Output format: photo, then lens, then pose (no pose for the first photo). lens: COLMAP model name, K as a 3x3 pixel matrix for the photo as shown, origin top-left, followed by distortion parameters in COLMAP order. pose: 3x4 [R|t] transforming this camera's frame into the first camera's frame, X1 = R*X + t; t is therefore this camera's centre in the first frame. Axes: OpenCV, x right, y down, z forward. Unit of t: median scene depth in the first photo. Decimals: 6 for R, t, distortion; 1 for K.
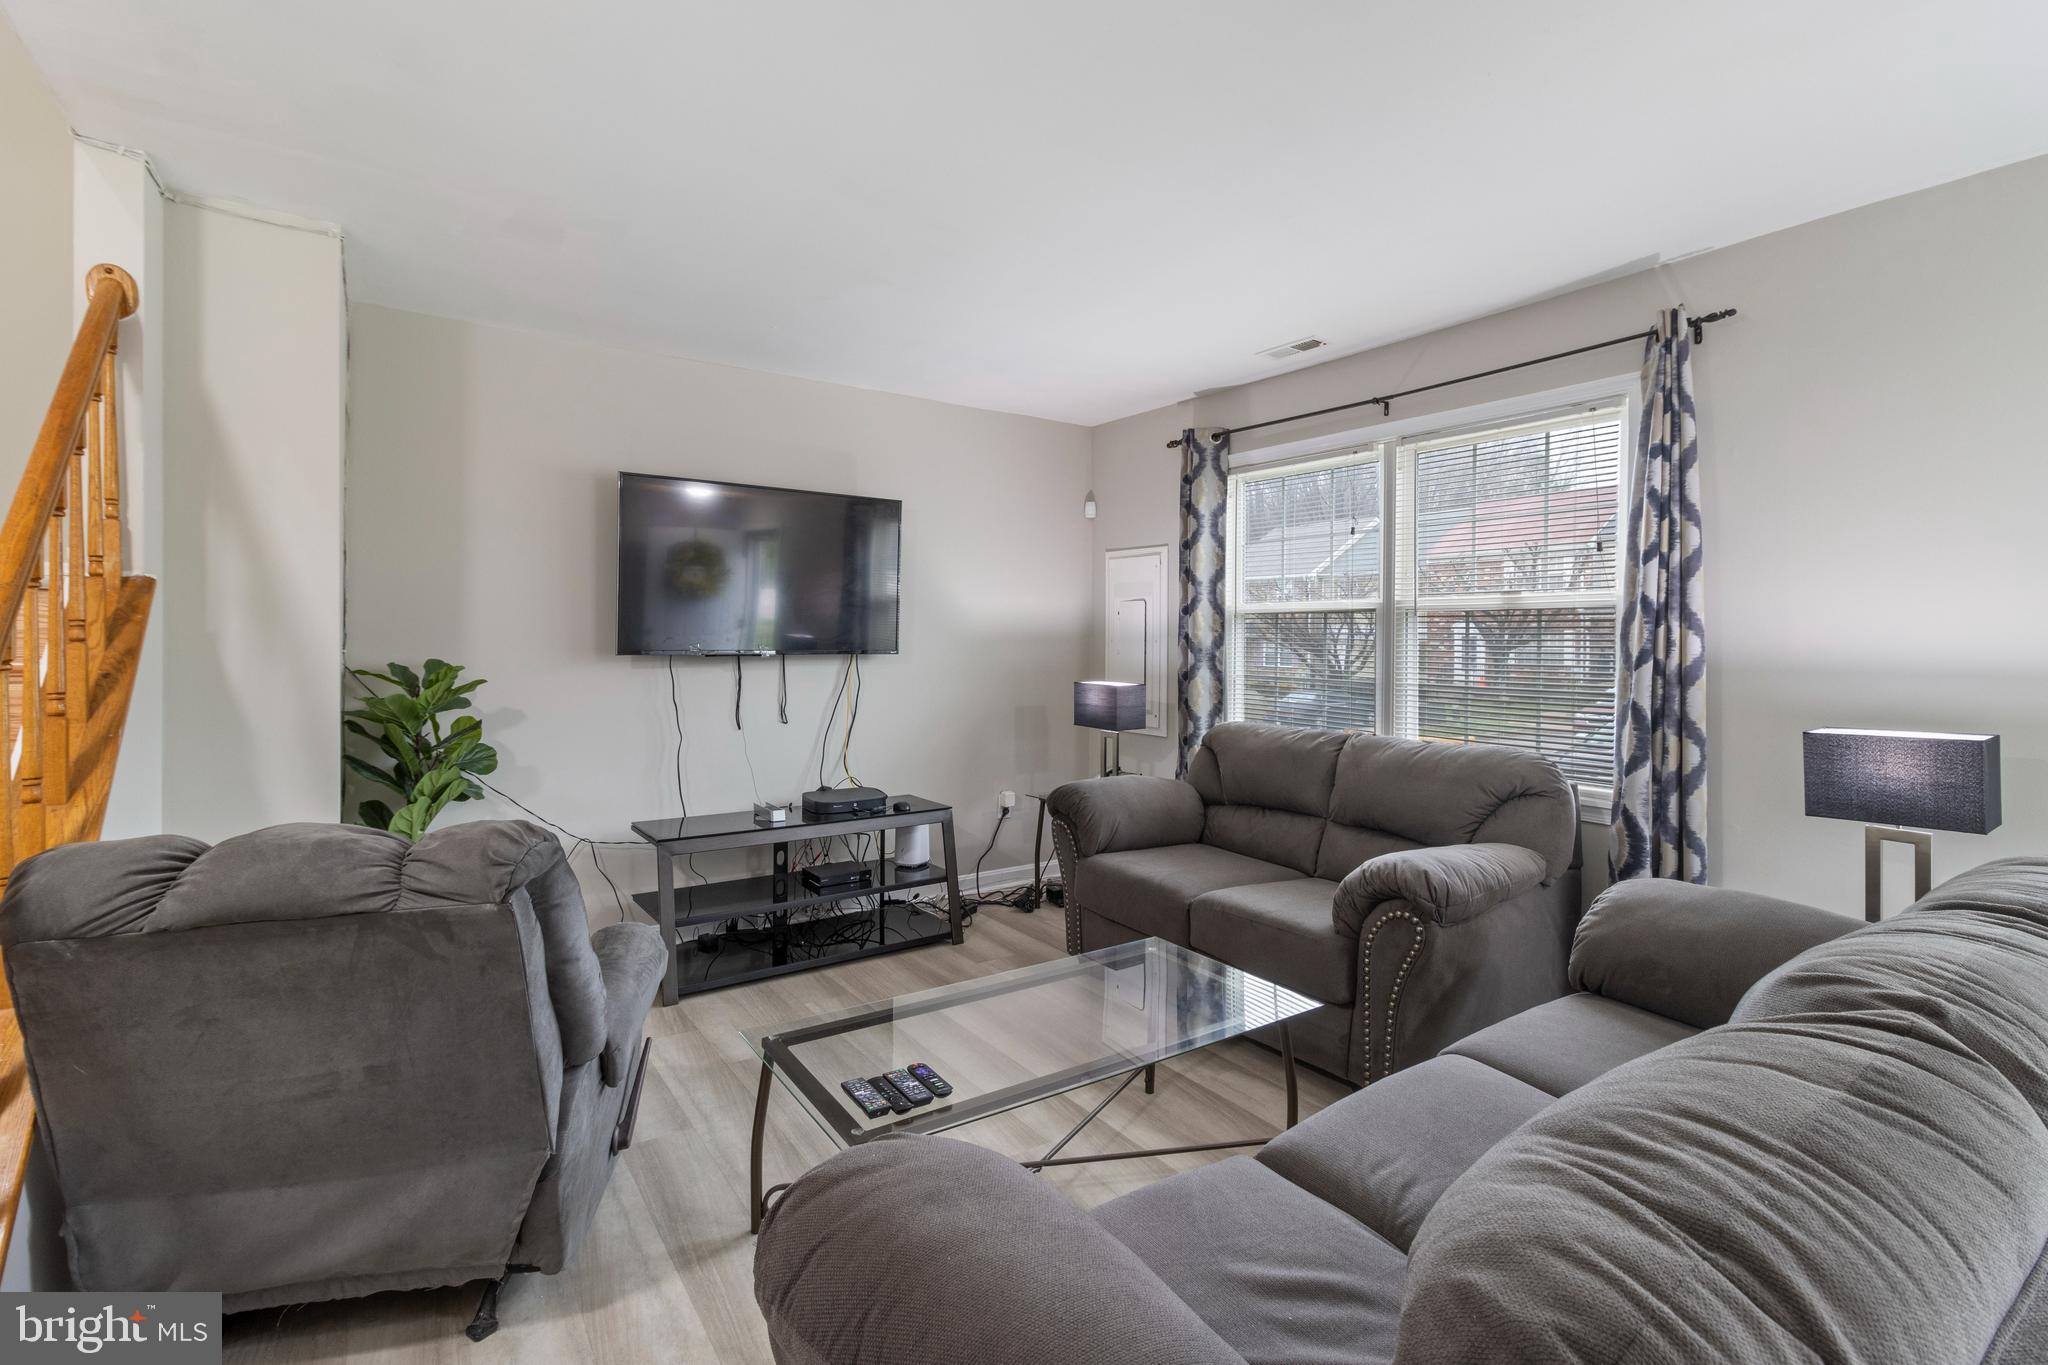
lens RADIAL K [[940.4, 0, 1026.6], [0, 940.4, 652.5], [0, 0, 1]] dist [0.002495, 0.000215]
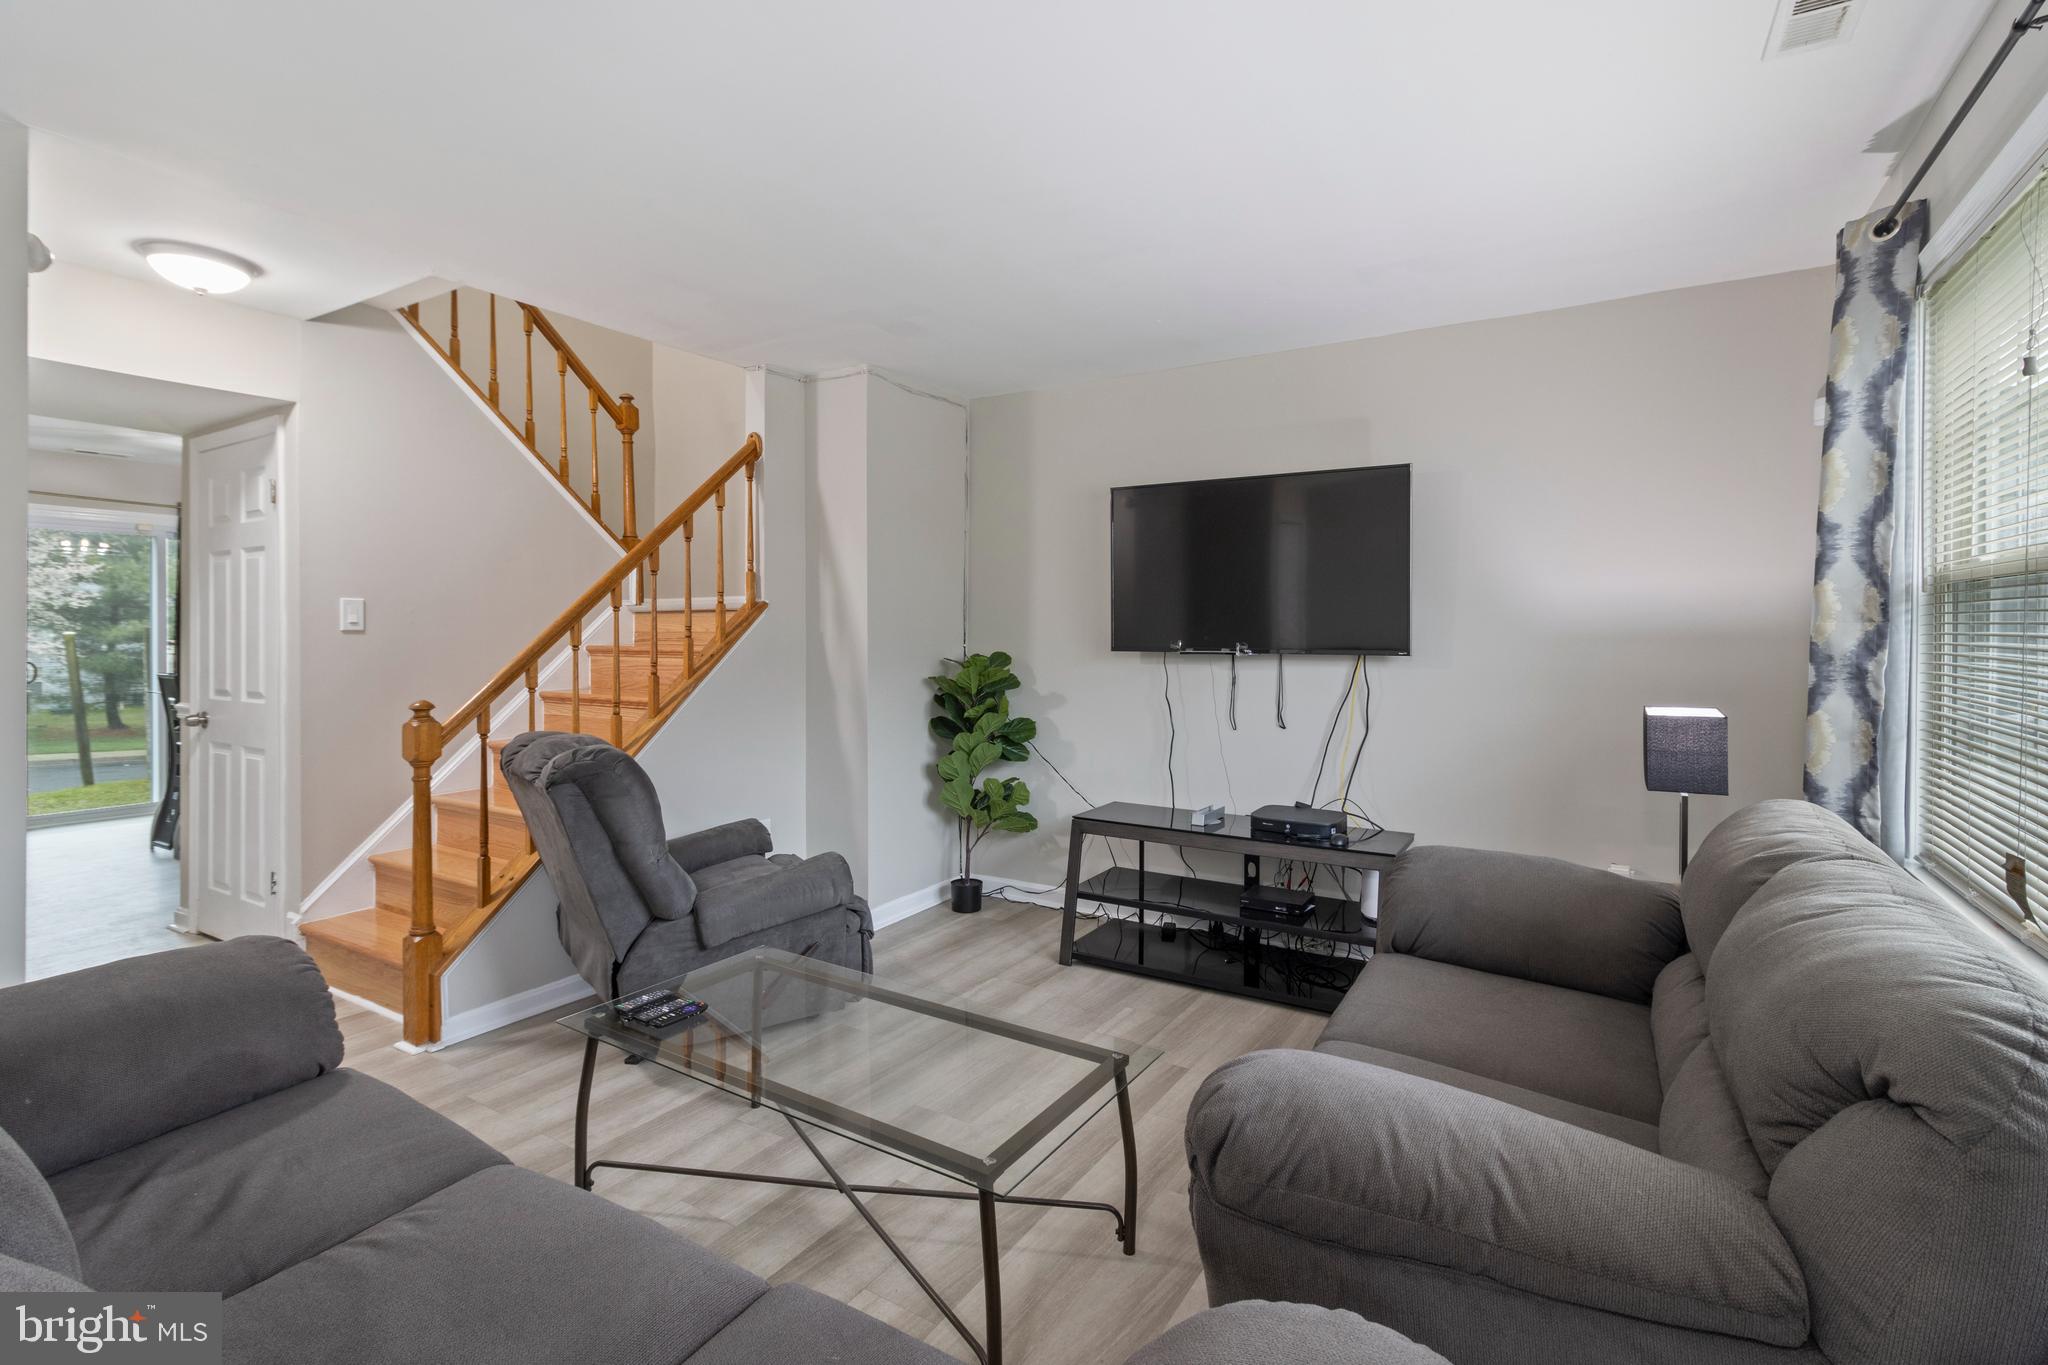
lens RADIAL K [[940.4, 0, 1026.6], [0, 940.4, 652.5], [0, 0, 1]] dist [0.002495, 0.000215]
pose [[0.397813, 0.014989, -0.917344, 0.490648], [-0.015221, 0.999837, 0.009736, -0.004443], [0.917340, 0.010089, 0.397977, 0.402532]]
